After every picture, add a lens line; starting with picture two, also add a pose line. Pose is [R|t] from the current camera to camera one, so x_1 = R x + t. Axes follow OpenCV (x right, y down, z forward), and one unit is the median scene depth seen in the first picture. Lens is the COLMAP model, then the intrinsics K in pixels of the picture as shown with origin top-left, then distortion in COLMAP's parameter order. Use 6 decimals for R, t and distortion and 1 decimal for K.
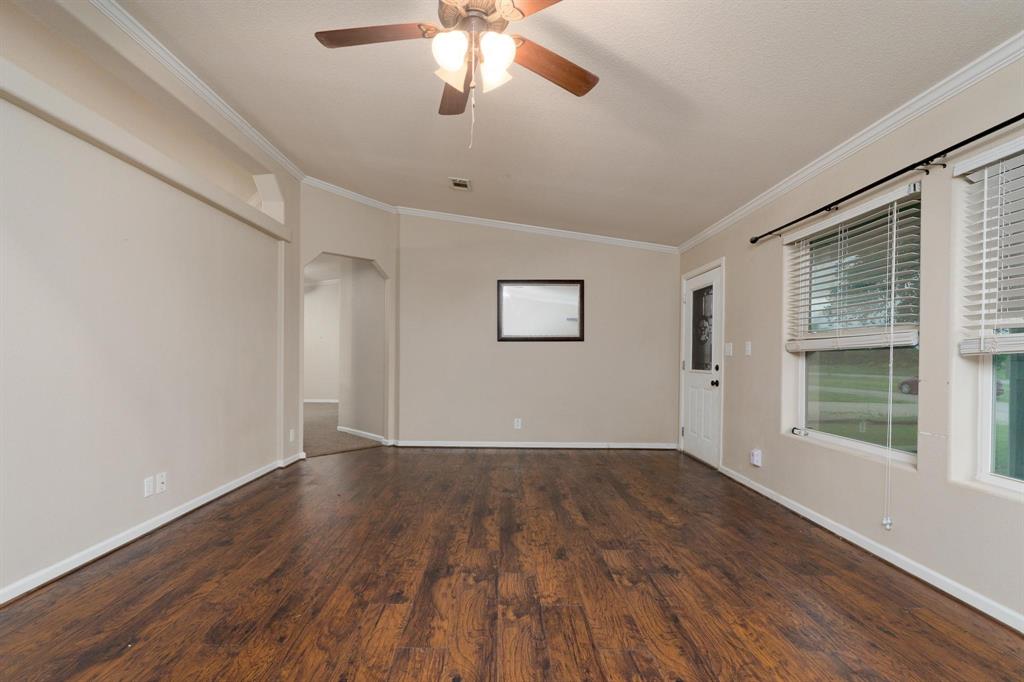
lens RADIAL K [[464.0, 0, 500.6], [0, 464.0, 358.5], [0, 0, 1]] dist [-0.003812, 0.000167]
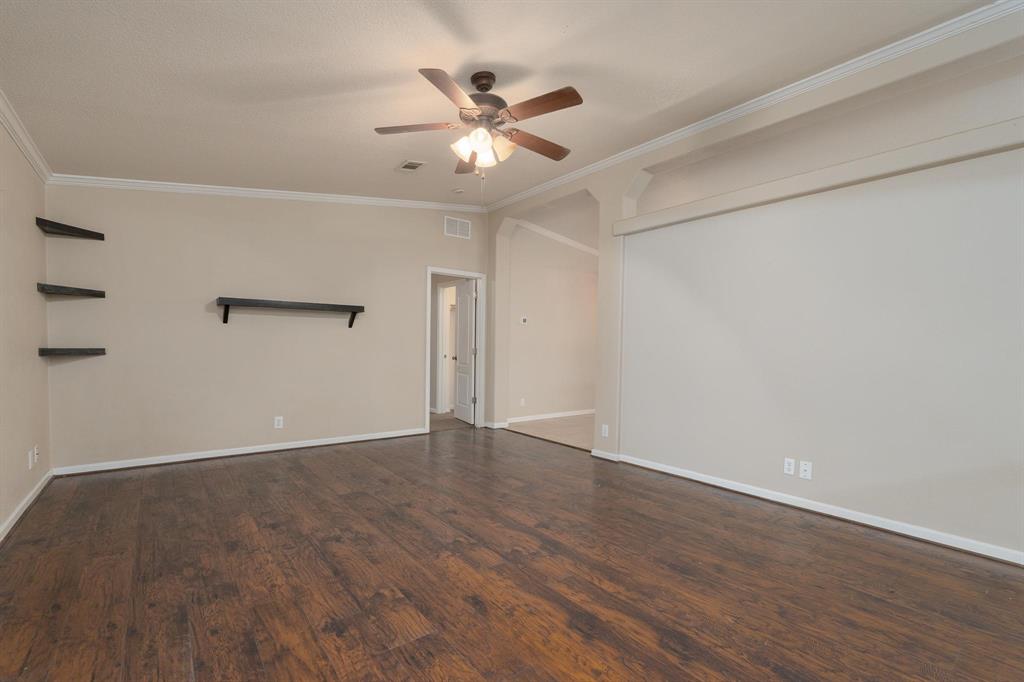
lens RADIAL K [[458.3, 0, 513.0], [0, 458.3, 354.1], [0, 0, 1]] dist [-0.001677, -0.000532]
pose [[-0.787967, -0.010033, -0.615636, 0.555656], [-0.025138, 0.999558, 0.015884, -0.006550], [0.615204, 0.027992, -0.787871, 1.621816]]
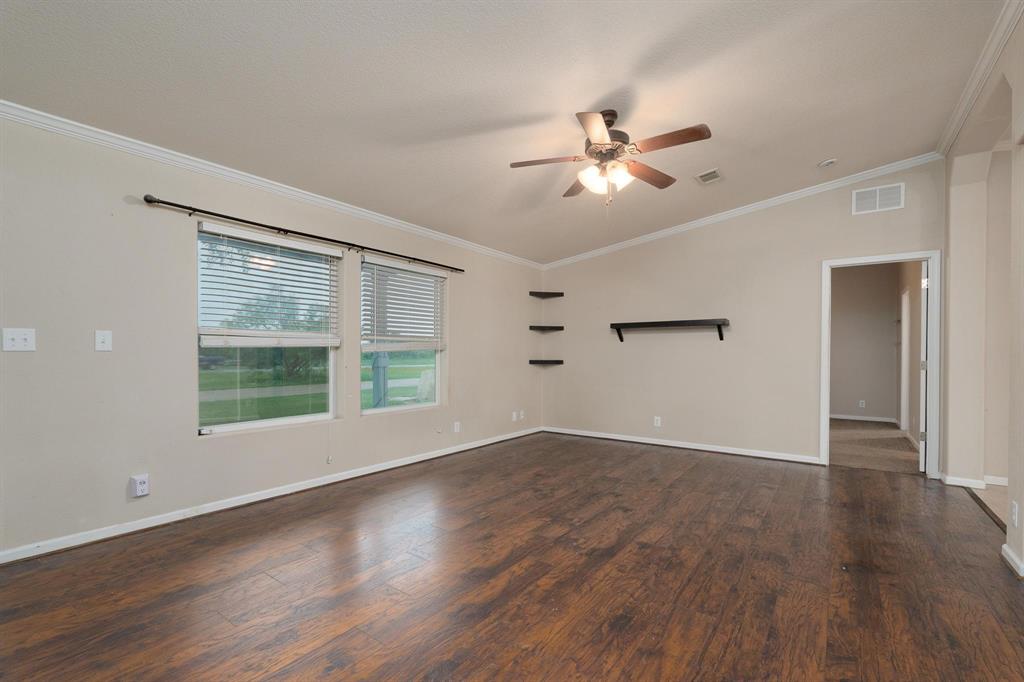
lens RADIAL K [[455.8, 0, 499.7], [0, 455.8, 357.0], [0, 0, 1]] dist [-0.003815, 0.000111]
pose [[-0.801495, -0.014175, 0.597833, -0.527359], [-0.008418, 0.999887, 0.012422, -0.014684], [-0.597942, 0.004924, -0.801524, 1.829747]]
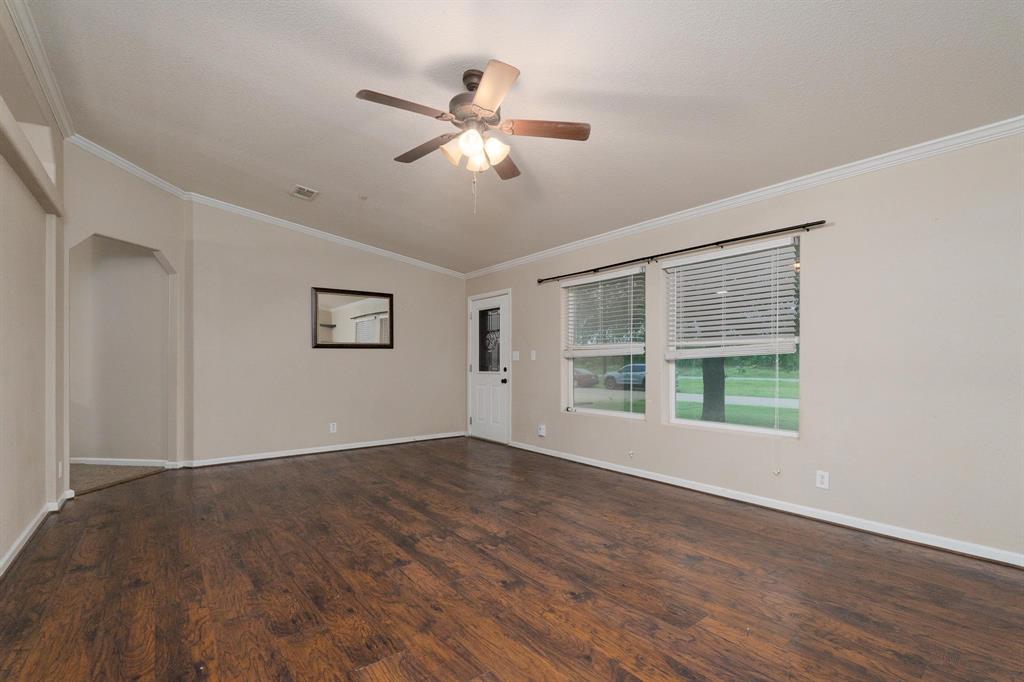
lens RADIAL K [[455.5, 0, 514.6], [0, 455.5, 360.5], [0, 0, 1]] dist [-0.005318, 0.000413]
pose [[0.783884, -0.007666, 0.620860, -0.589992], [0.010992, 0.999938, -0.001531, -0.006597], [-0.620810, 0.008025, 0.783920, -0.100517]]
